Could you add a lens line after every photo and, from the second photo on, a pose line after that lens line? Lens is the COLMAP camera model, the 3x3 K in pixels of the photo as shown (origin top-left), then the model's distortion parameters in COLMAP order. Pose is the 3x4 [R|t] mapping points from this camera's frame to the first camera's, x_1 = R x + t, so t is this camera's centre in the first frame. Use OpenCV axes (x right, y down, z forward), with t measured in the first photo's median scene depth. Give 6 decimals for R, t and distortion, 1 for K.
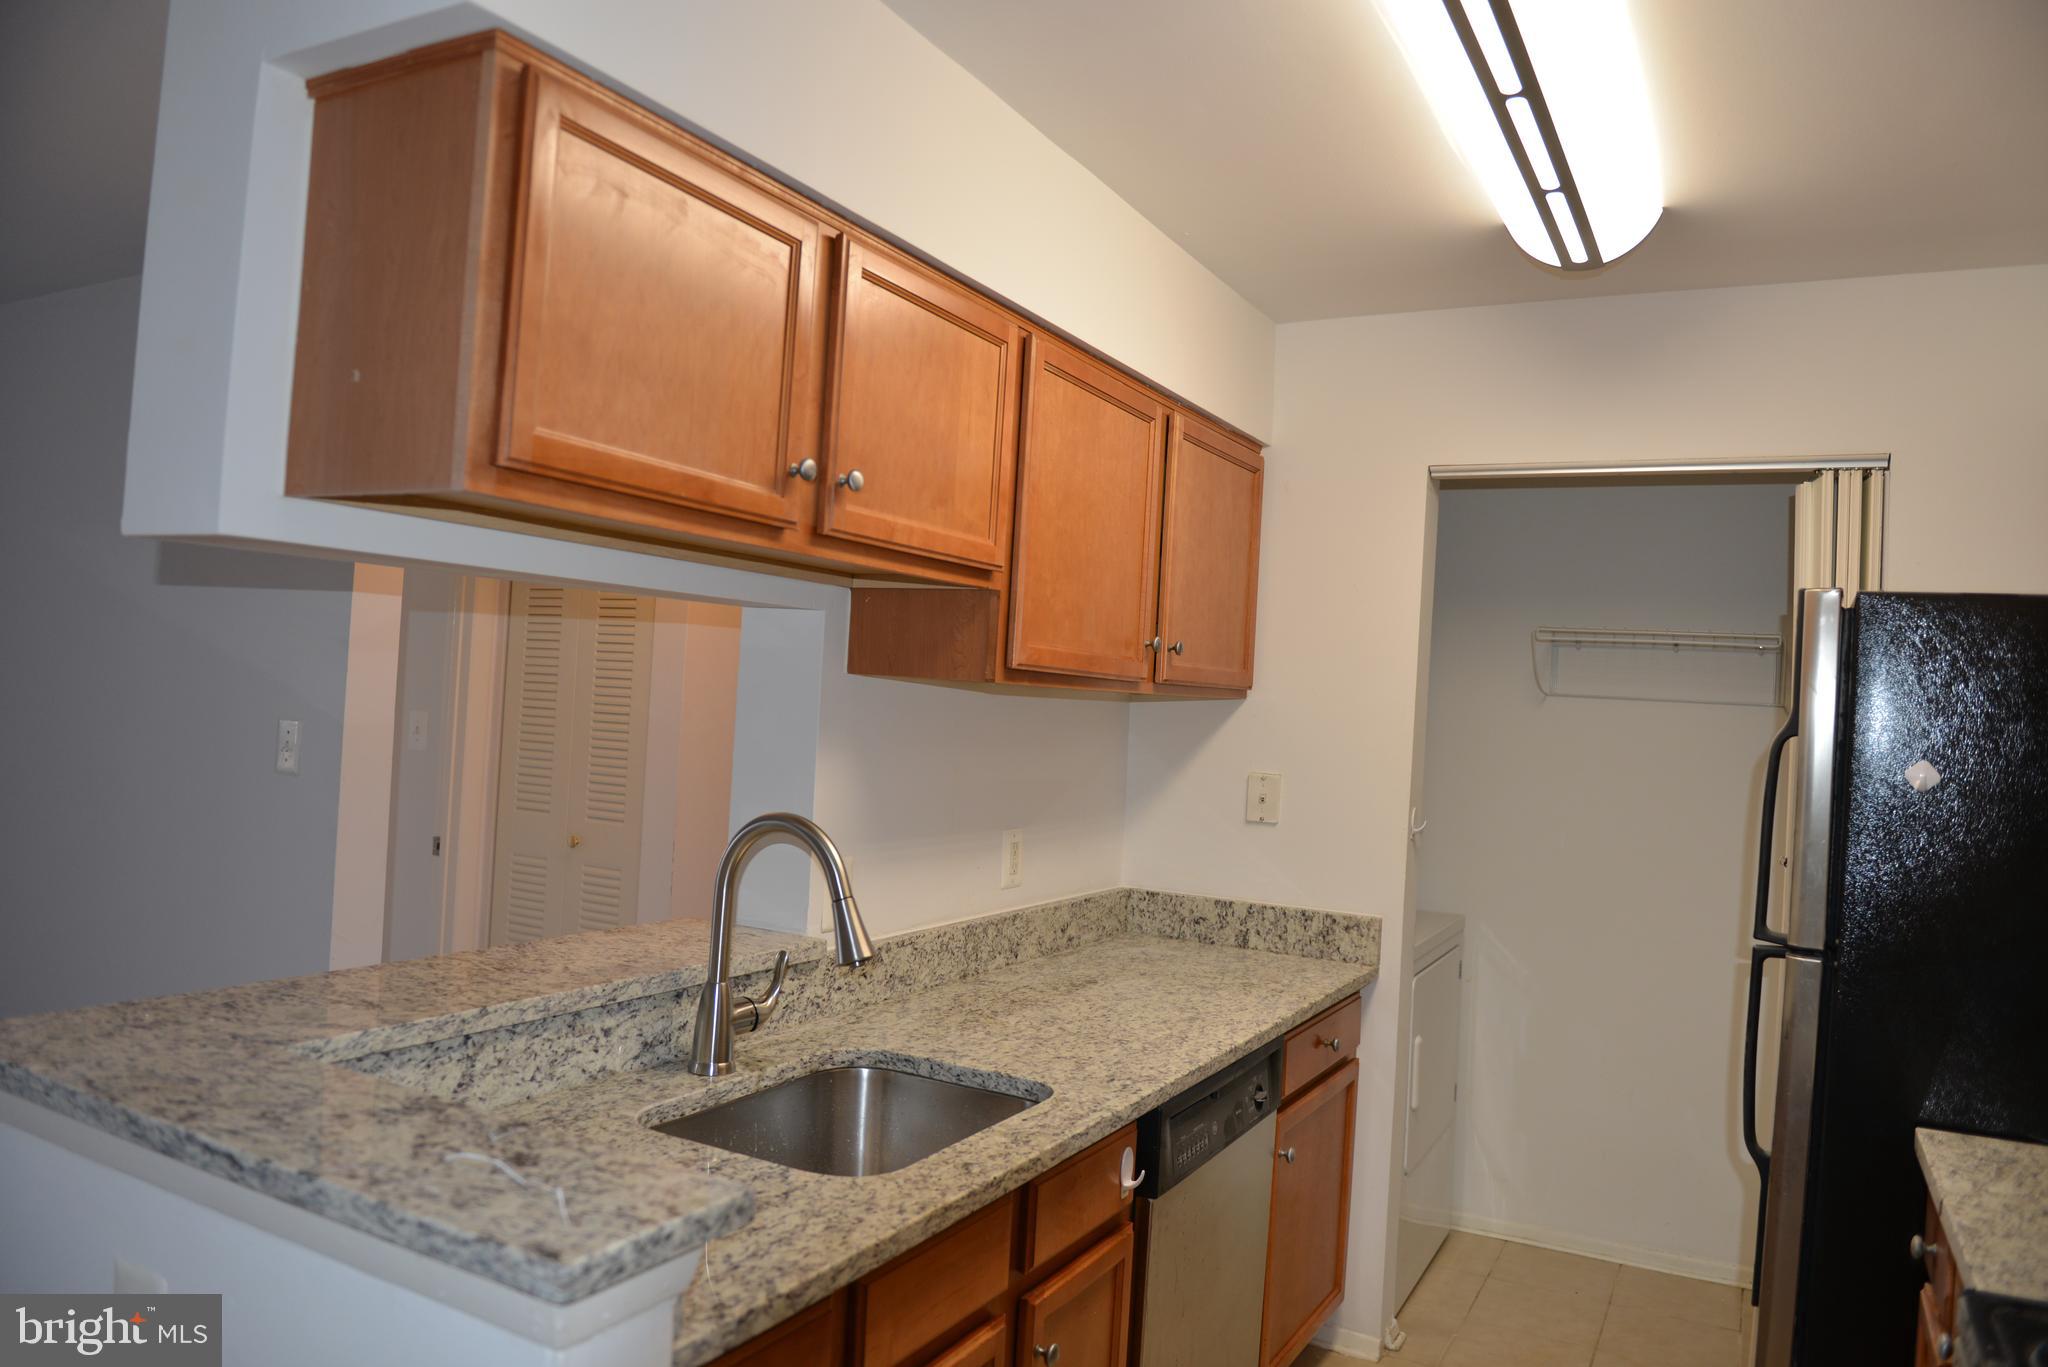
lens RADIAL K [[1388.0, 0, 1028.7], [0, 1388.0, 676.5], [0, 0, 1]] dist [-0.049438, -0.005646]
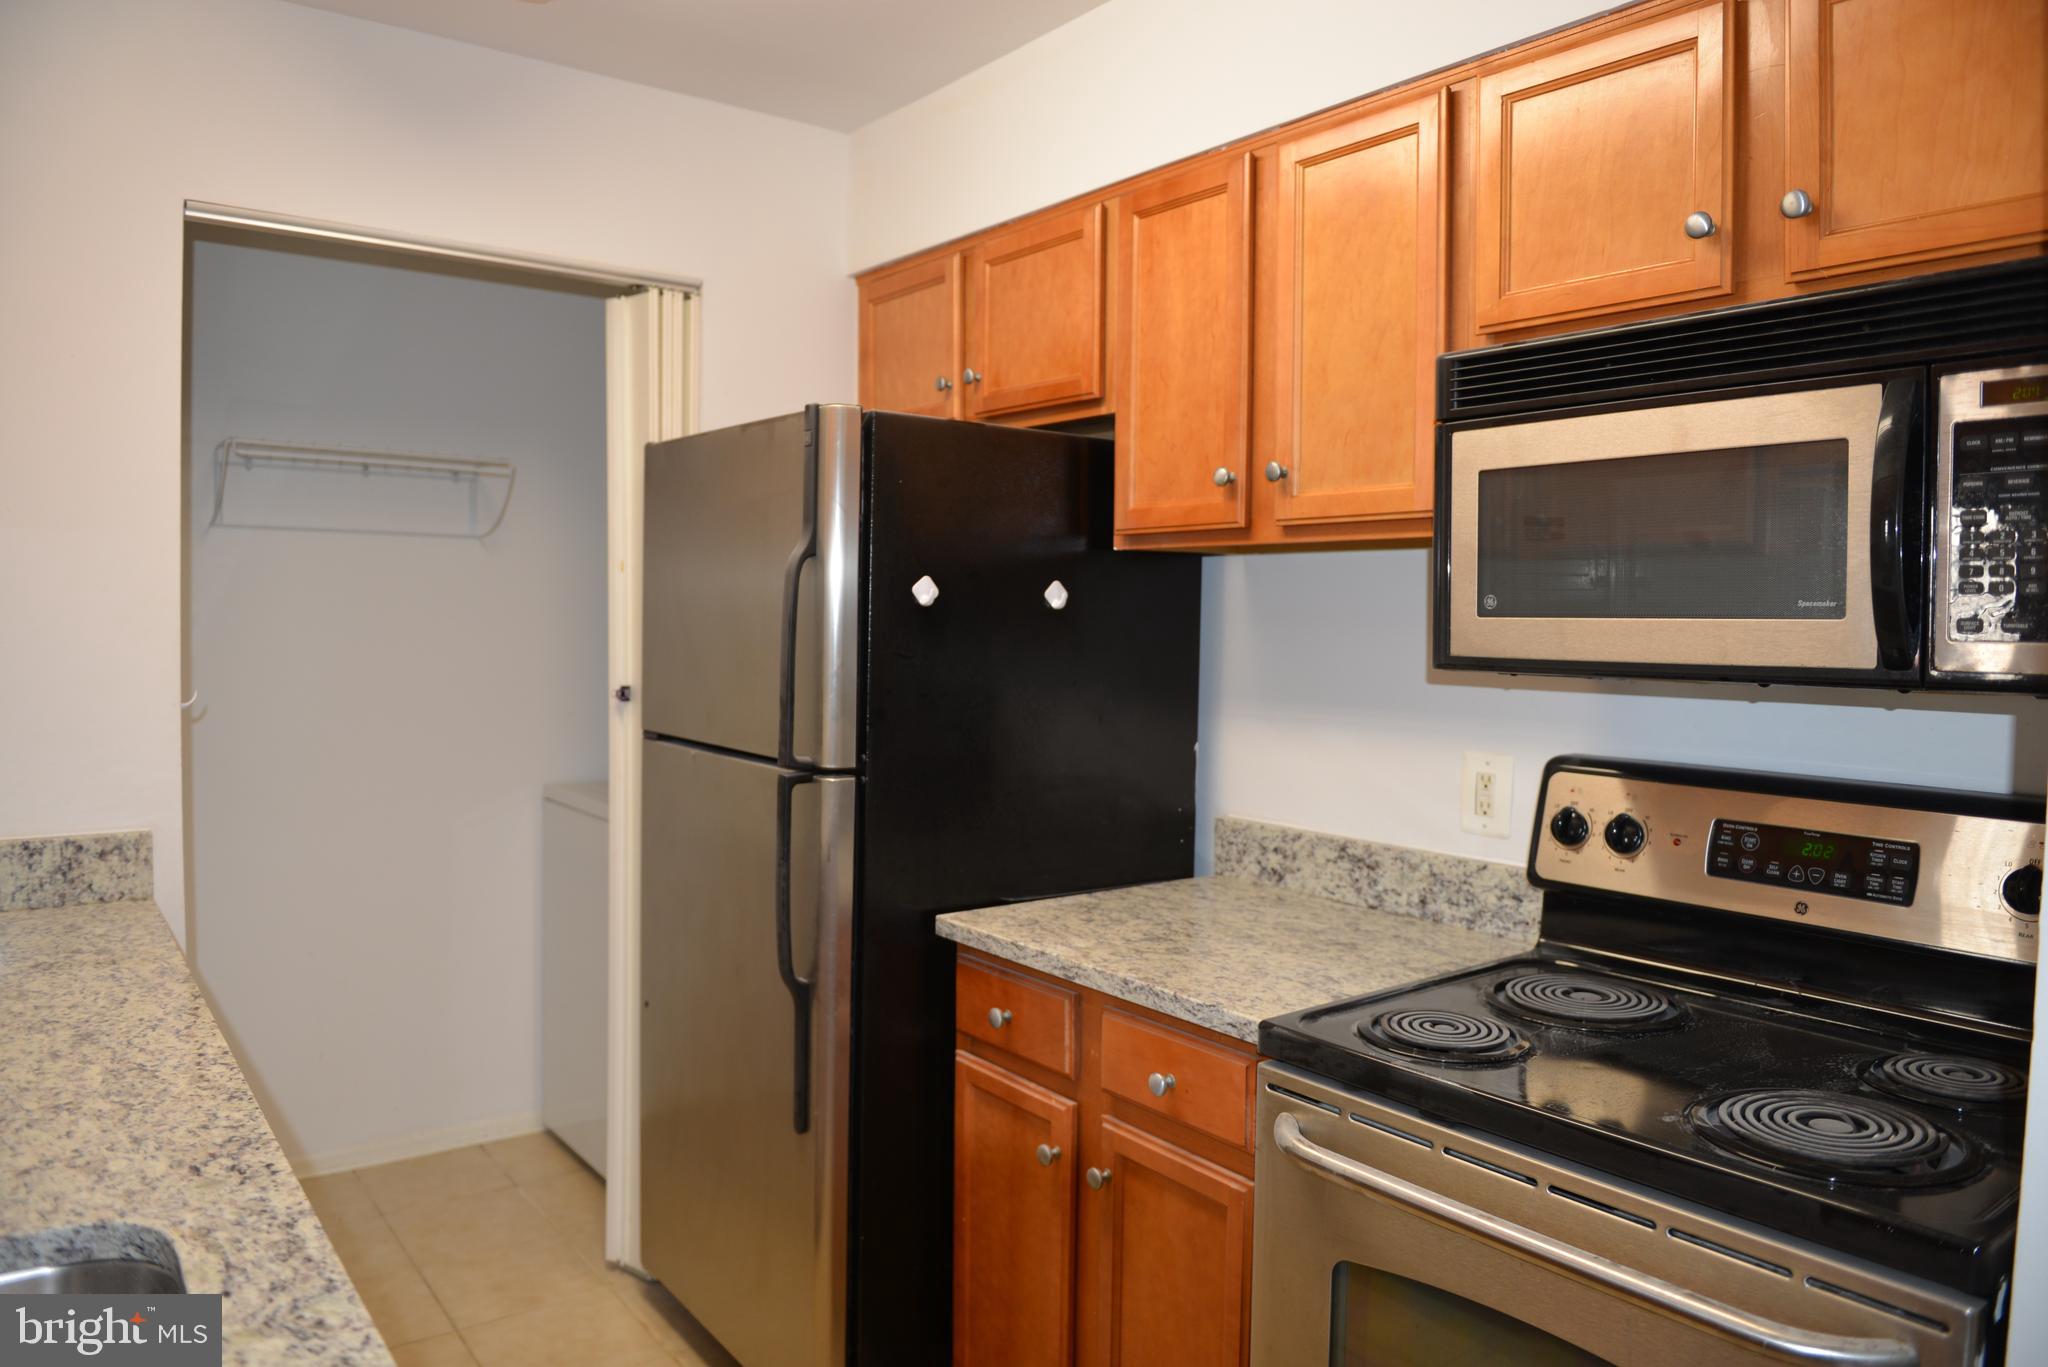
lens RADIAL K [[1388.0, 0, 1022.4], [0, 1388.0, 677.2], [0, 0, 1]] dist [-0.049438, -0.005646]
pose [[0.412696, -0.091254, 0.906286, -0.285439], [-0.011719, 0.994355, 0.105458, 0.023667], [-0.910793, -0.054142, 0.409297, 0.458543]]
